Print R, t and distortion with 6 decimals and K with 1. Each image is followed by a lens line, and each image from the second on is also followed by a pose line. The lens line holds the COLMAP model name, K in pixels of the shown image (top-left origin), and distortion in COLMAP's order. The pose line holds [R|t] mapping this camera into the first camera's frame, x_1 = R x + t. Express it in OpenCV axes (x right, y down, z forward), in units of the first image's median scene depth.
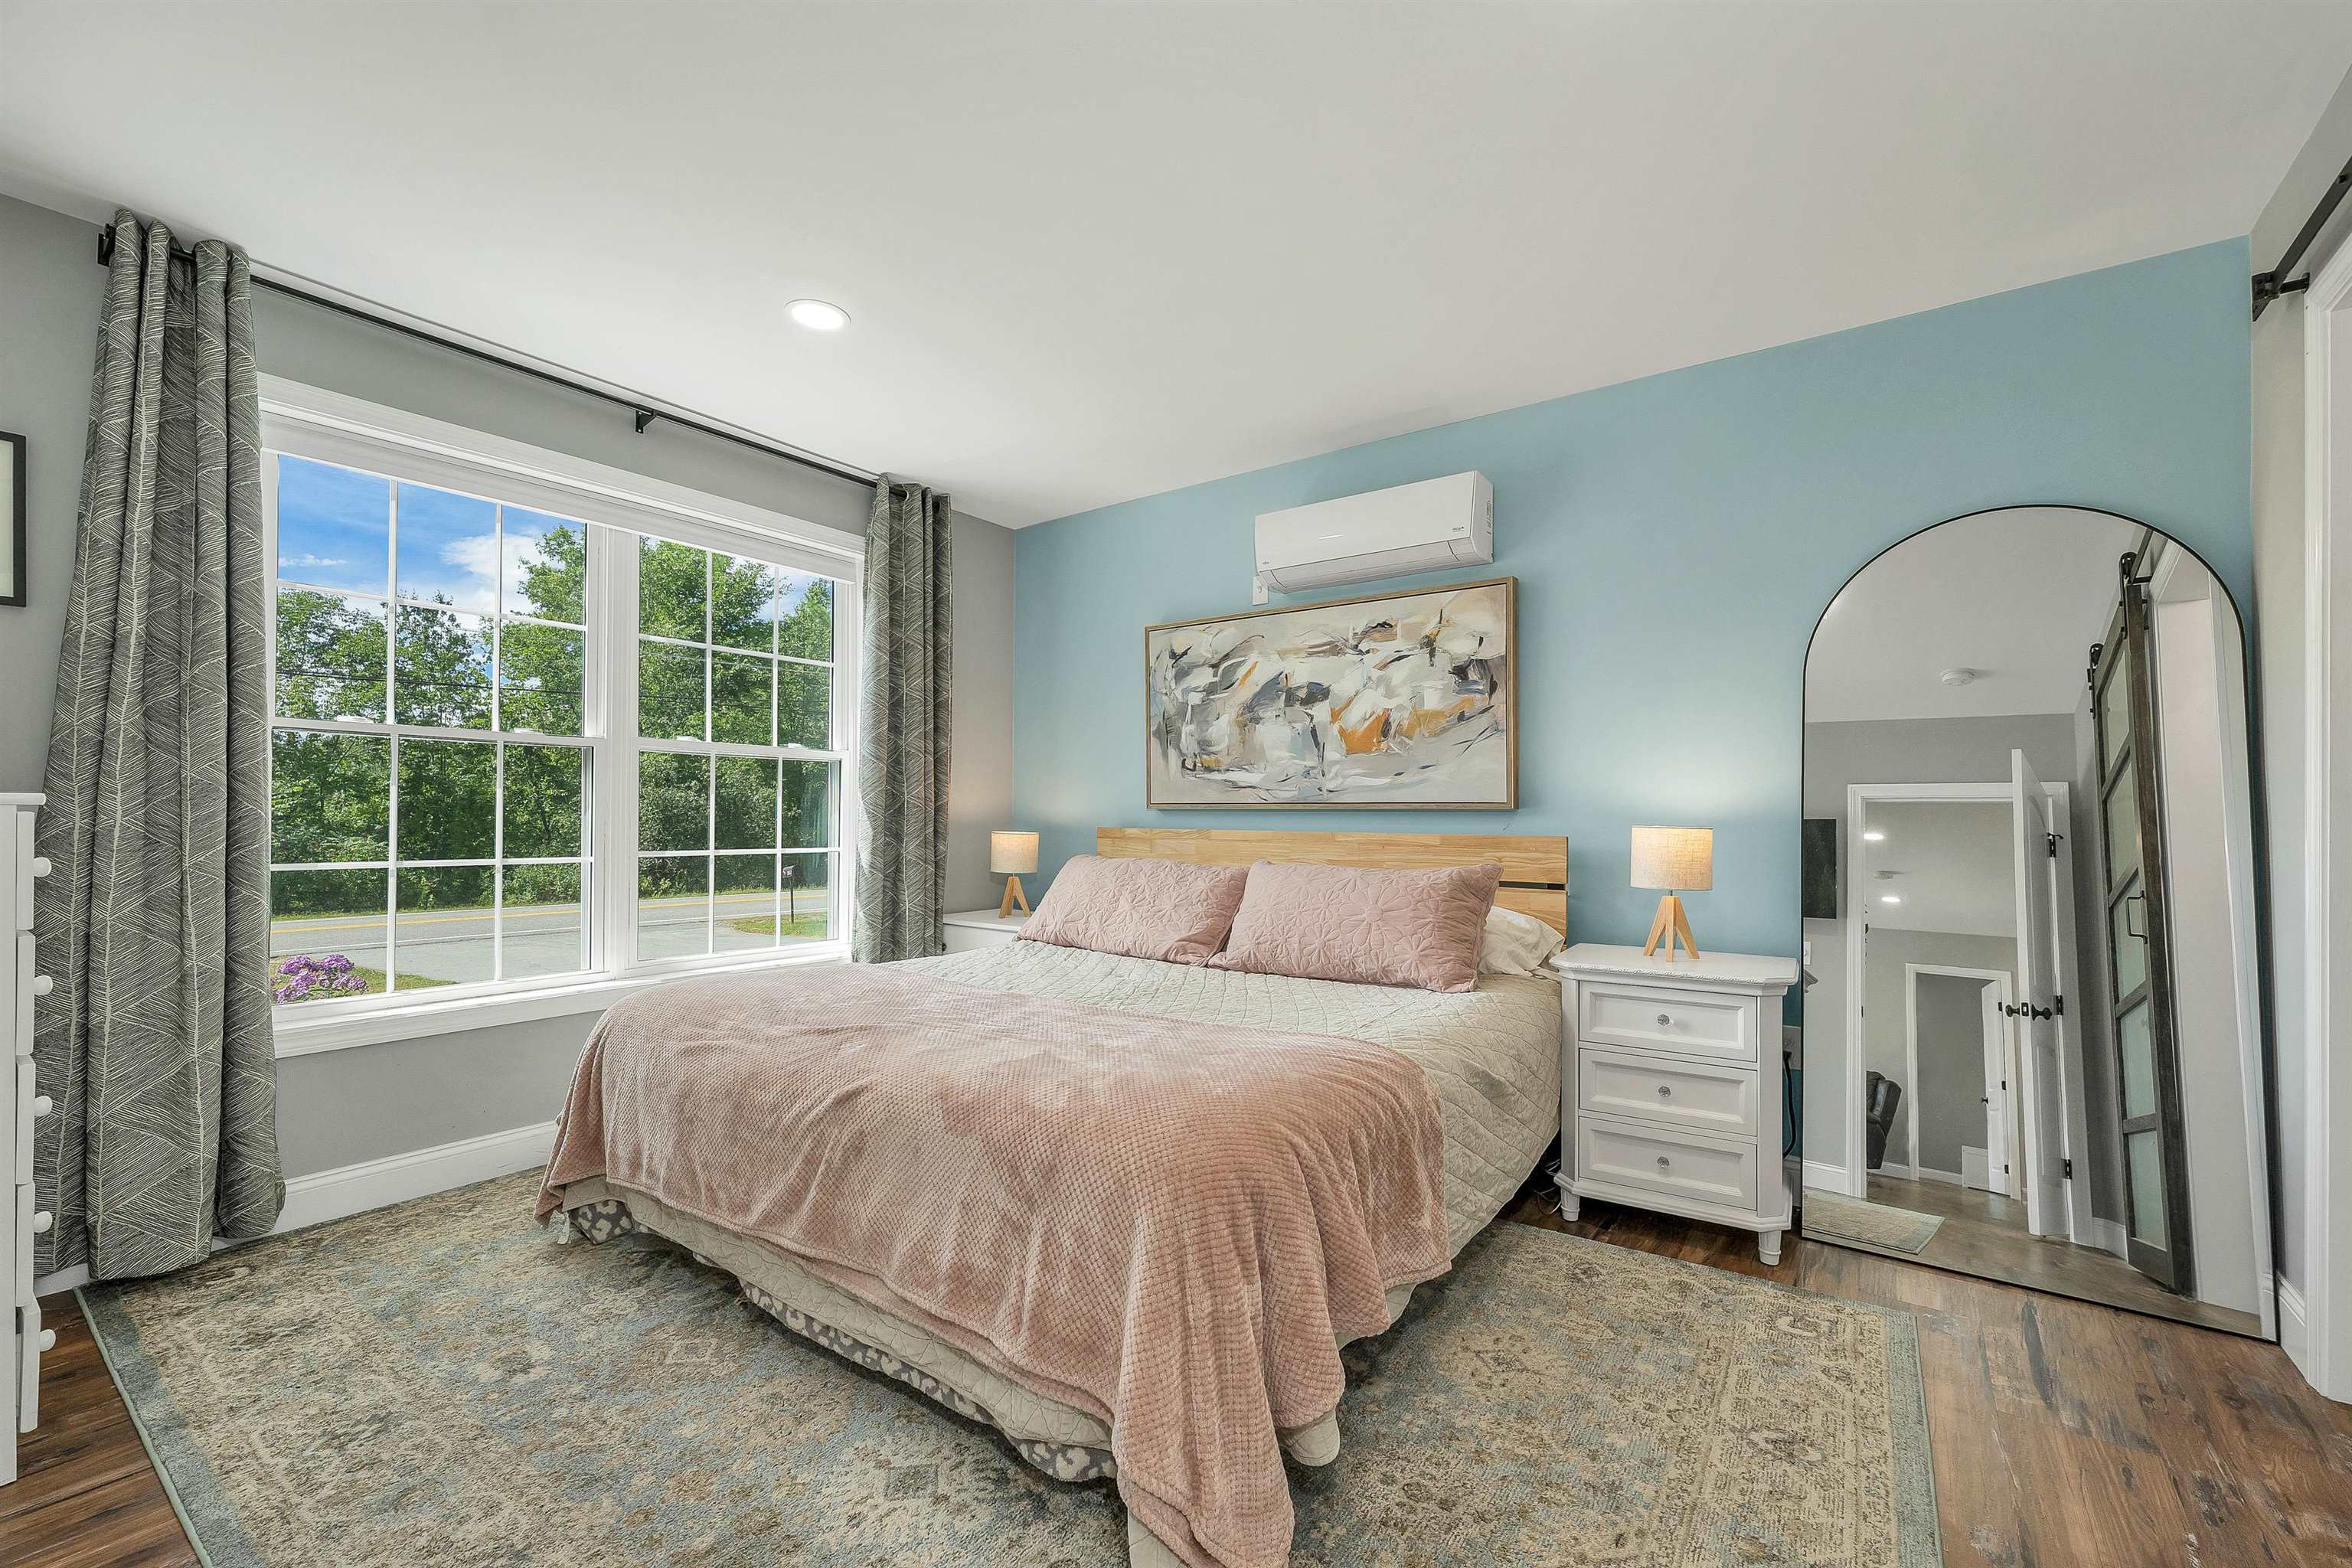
lens RADIAL K [[1004.1, 0, 1183.2], [0, 1004.1, 817.3], [0, 0, 1]] dist [0.001864, 0.000242]
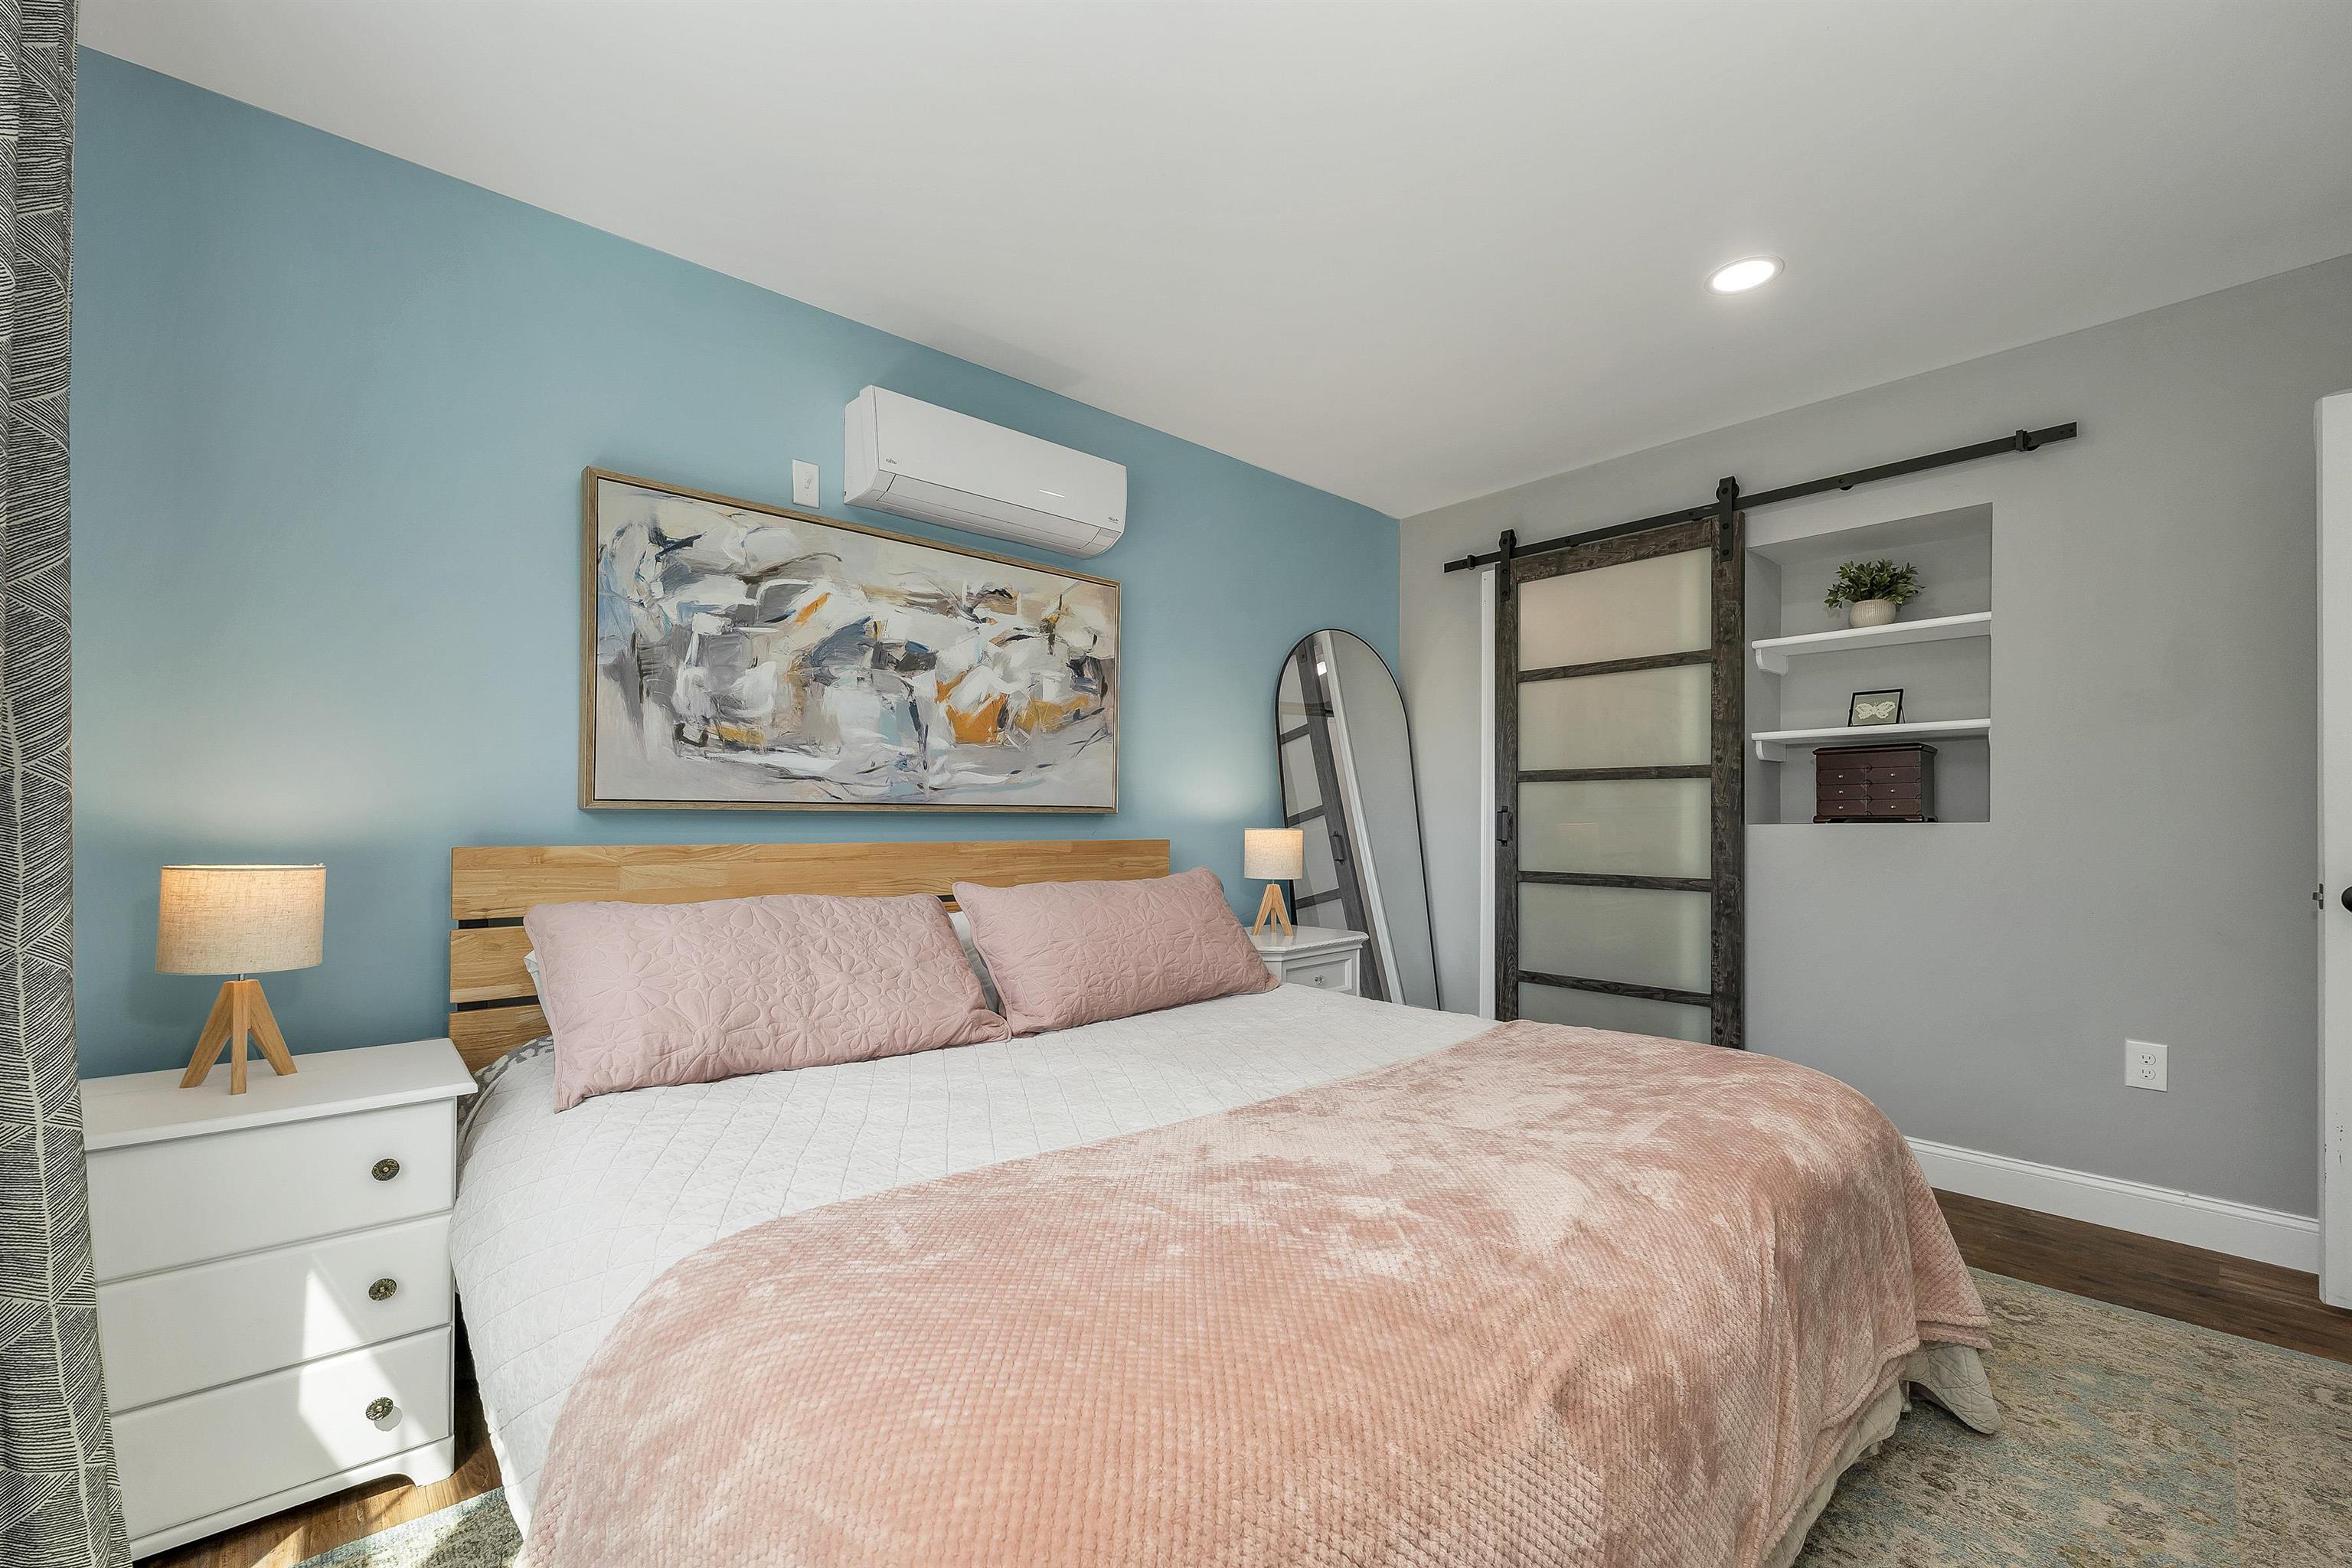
lens RADIAL K [[1004.1, 0, 1183.2], [0, 1004.1, 817.3], [0, 0, 1]] dist [0.001864, 0.000242]
pose [[0.171061, 0.000622, 0.985260, -0.579017], [0.002810, 0.999995, -0.001119, -0.003031], [-0.985256, 0.002960, 0.171058, 0.683159]]
